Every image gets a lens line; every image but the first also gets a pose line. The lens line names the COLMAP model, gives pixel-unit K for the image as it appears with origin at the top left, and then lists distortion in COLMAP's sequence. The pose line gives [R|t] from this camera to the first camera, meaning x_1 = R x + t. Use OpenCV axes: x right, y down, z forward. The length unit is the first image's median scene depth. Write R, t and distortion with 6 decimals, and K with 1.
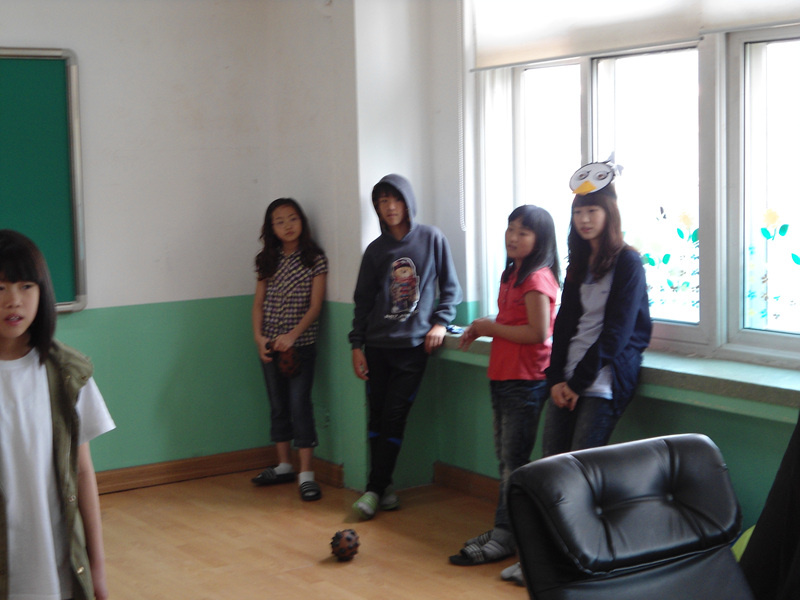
lens RADIAL K [[1419.6, 0, 400.0], [0, 1419.6, 300.0], [0, 0, 1]] dist [-0.022891, 0.027476]
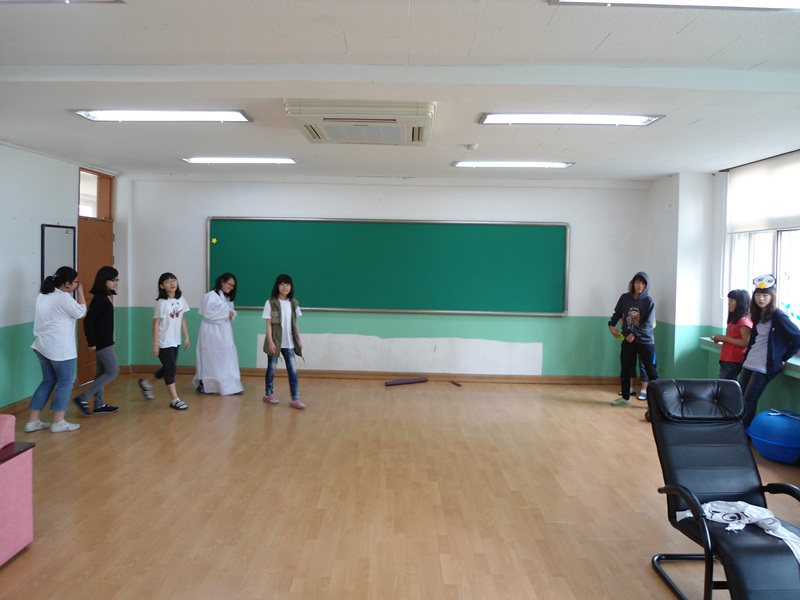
lens RADIAL K [[584.7, 0, 379.7], [0, 584.7, 266.7], [0, 0, 1]] dist [-0.005728, -0.044548]
pose [[0.822643, 0.048765, -0.566463, 0.147125], [-0.088484, 0.995156, -0.042830, -0.010230], [0.561631, 0.085357, 0.822973, -0.186643]]
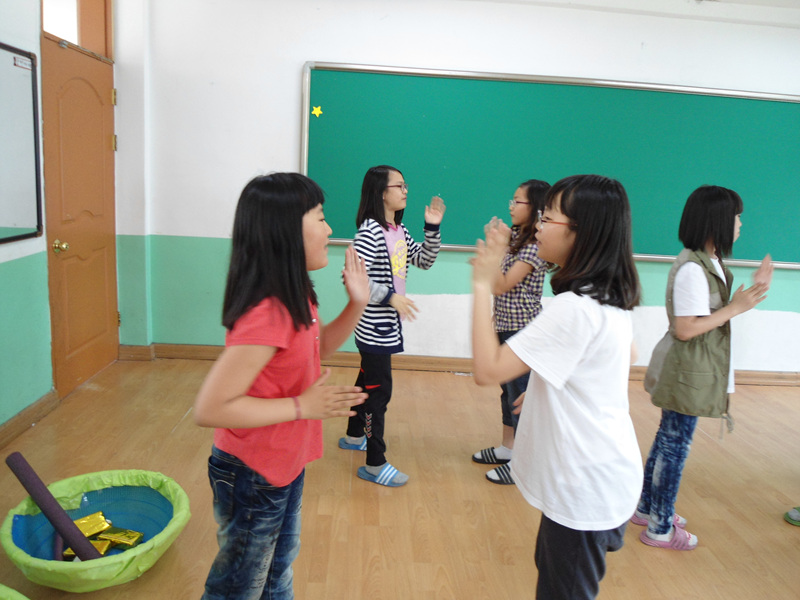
lens RADIAL K [[584.7, 0, 379.7], [0, 584.7, 266.7], [0, 0, 1]] dist [-0.005728, -0.044548]
pose [[0.845854, 0.135757, -0.515849, -0.546921], [-0.108997, 0.990655, 0.081986, 0.025096], [0.522159, -0.013122, 0.852747, 0.184564]]
